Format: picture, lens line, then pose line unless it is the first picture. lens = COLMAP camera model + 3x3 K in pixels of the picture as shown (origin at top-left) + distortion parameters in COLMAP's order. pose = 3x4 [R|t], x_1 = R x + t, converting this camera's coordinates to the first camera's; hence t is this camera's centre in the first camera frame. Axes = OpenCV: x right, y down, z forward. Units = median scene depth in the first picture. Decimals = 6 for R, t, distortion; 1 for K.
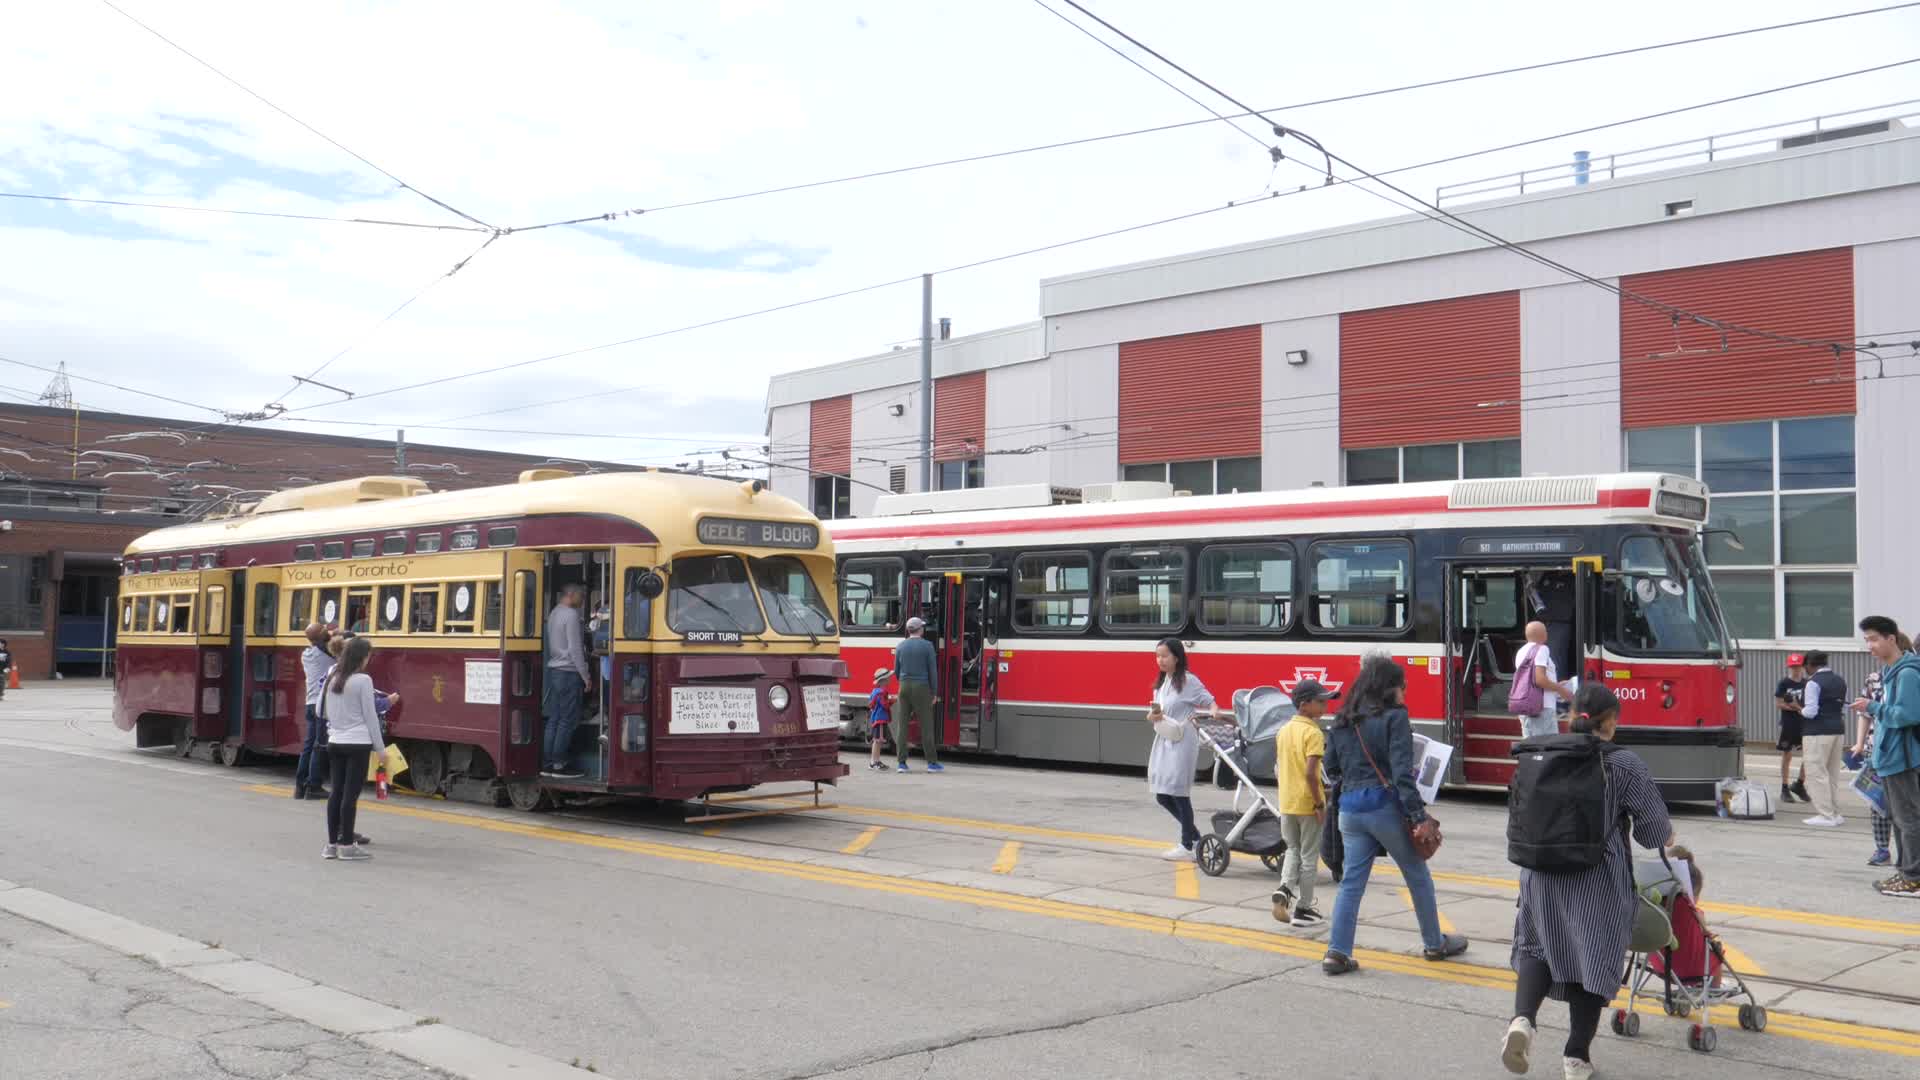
lens RADIAL K [[1695.2, 0, 959.3], [0, 1695.2, 544.6], [0, 0, 1]] dist [0.074755, 0.007888]
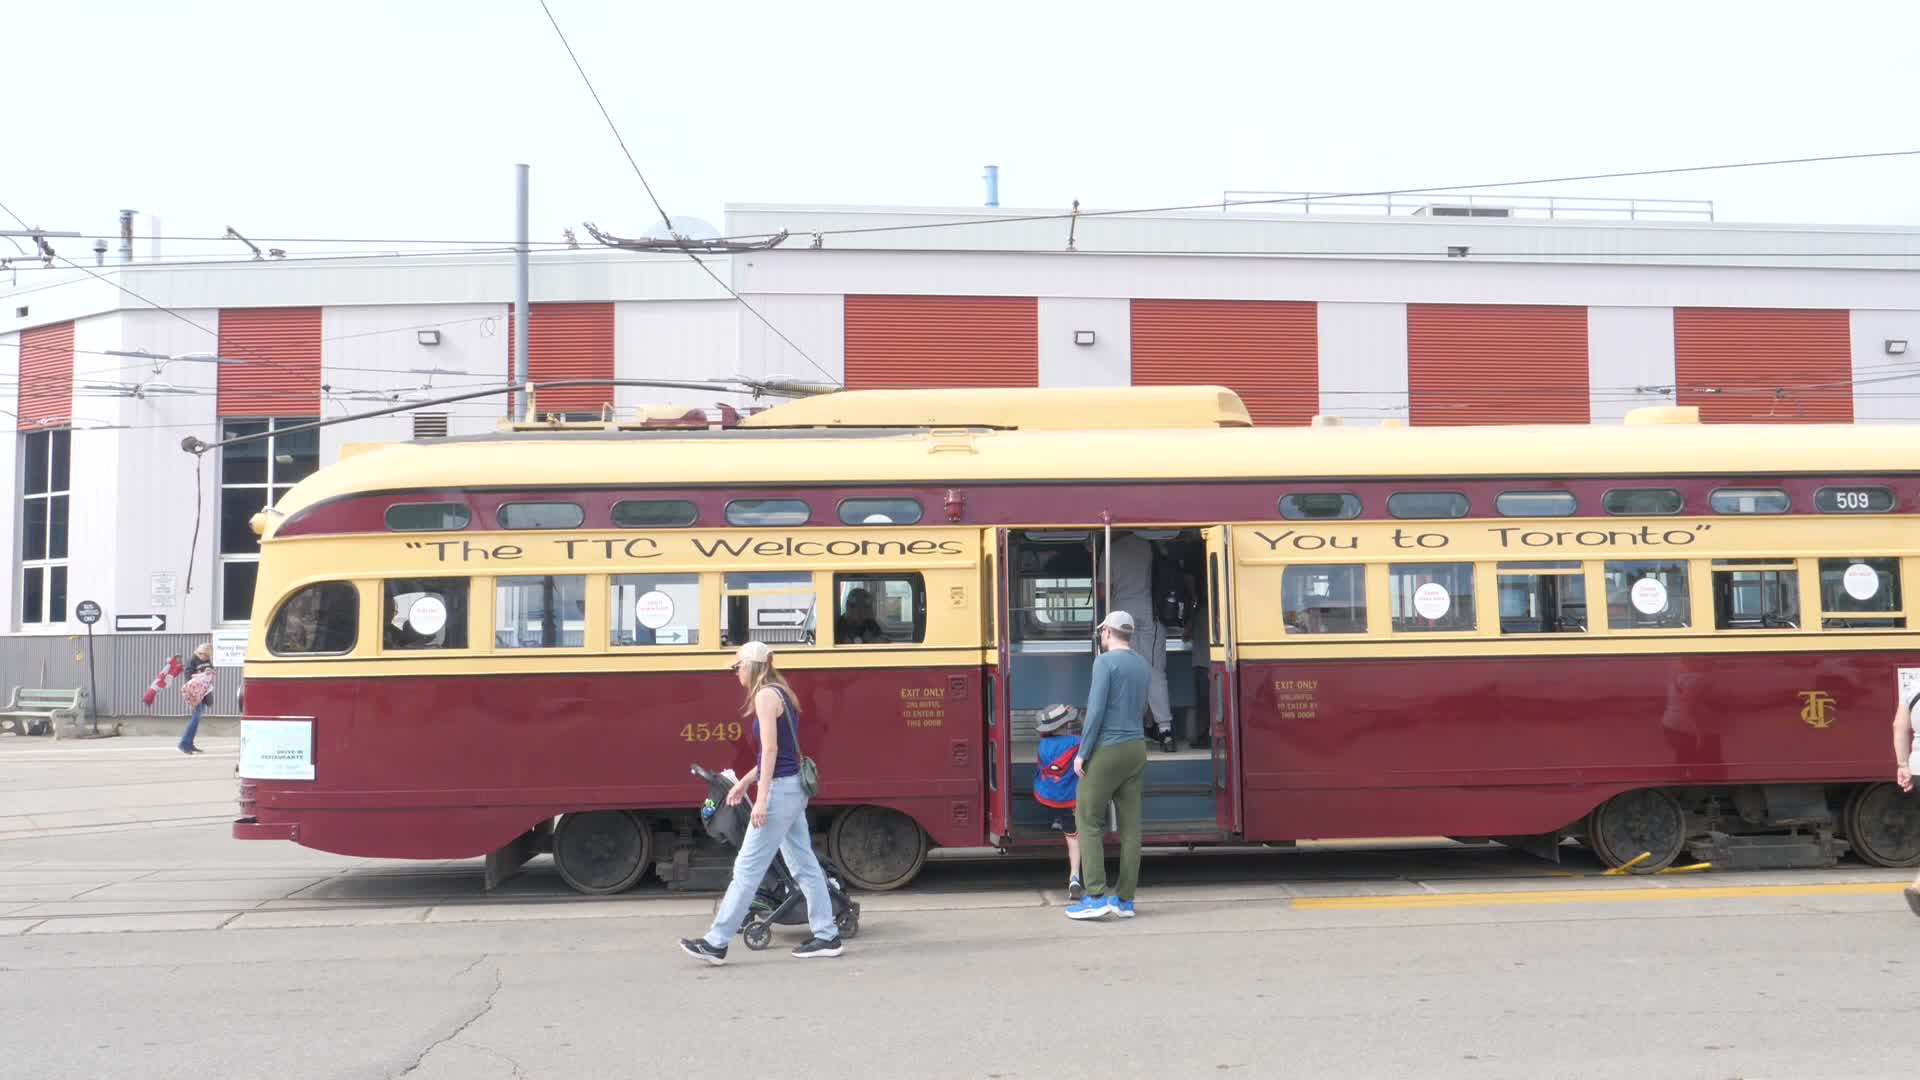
lens RADIAL K [[1695.2, 0, 965.5], [0, 1695.2, 530.0], [0, 0, 1]] dist [0.074755, 0.007888]
pose [[0.646488, 0.025764, 0.762489, -0.872383], [-0.020619, 0.999655, -0.016295, 0.024028], [-0.762645, -0.005187, 0.646796, 0.653682]]
